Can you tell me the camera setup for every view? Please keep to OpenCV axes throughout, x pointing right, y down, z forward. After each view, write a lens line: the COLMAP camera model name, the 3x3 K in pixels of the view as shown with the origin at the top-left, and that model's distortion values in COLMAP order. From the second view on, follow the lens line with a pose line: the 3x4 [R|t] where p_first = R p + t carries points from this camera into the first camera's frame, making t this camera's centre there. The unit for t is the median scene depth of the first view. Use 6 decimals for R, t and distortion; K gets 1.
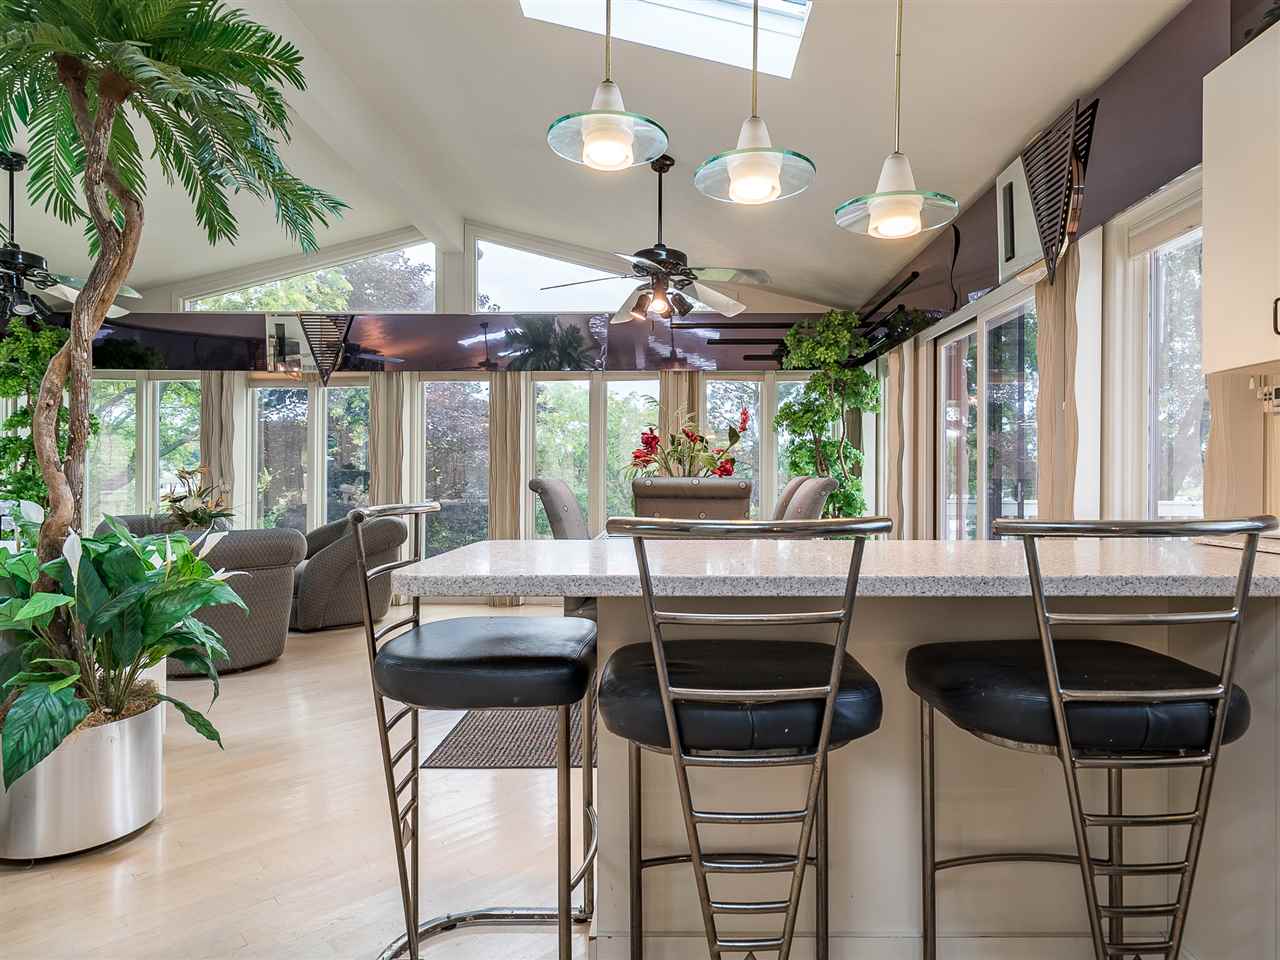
lens RADIAL K [[706.1, 0, 640.0], [0, 706.1, 480.0], [0, 0, 1]] dist [-0.004349, 0.000378]
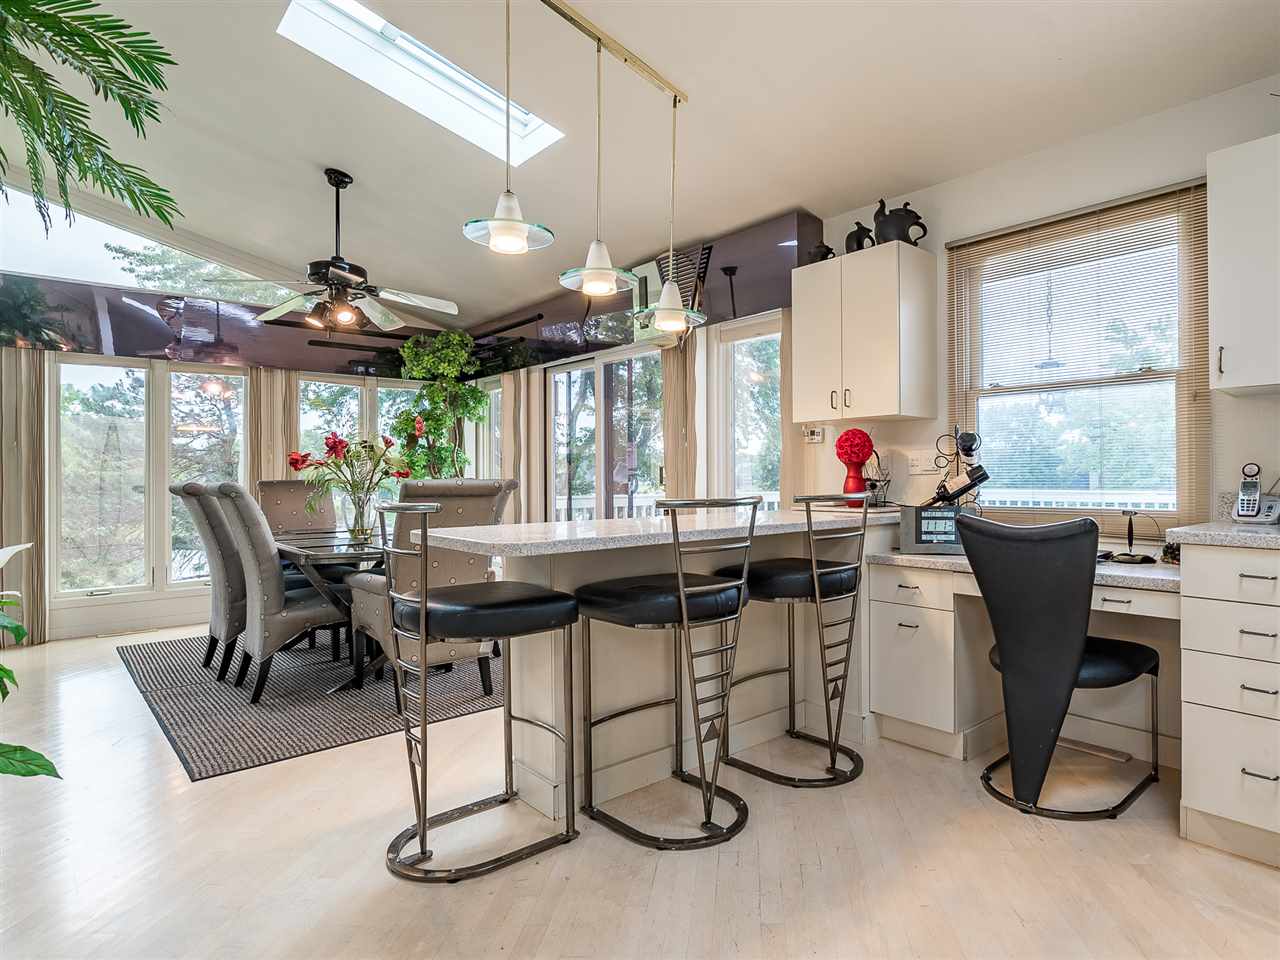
lens RADIAL K [[706.1, 0, 640.0], [0, 706.1, 480.0], [0, 0, 1]] dist [-0.004349, 0.000378]
pose [[0.775475, -0.012294, 0.631259, -0.462695], [0.013467, 0.999905, 0.002929, -0.001188], [-0.631235, 0.006229, 0.775567, -0.146416]]
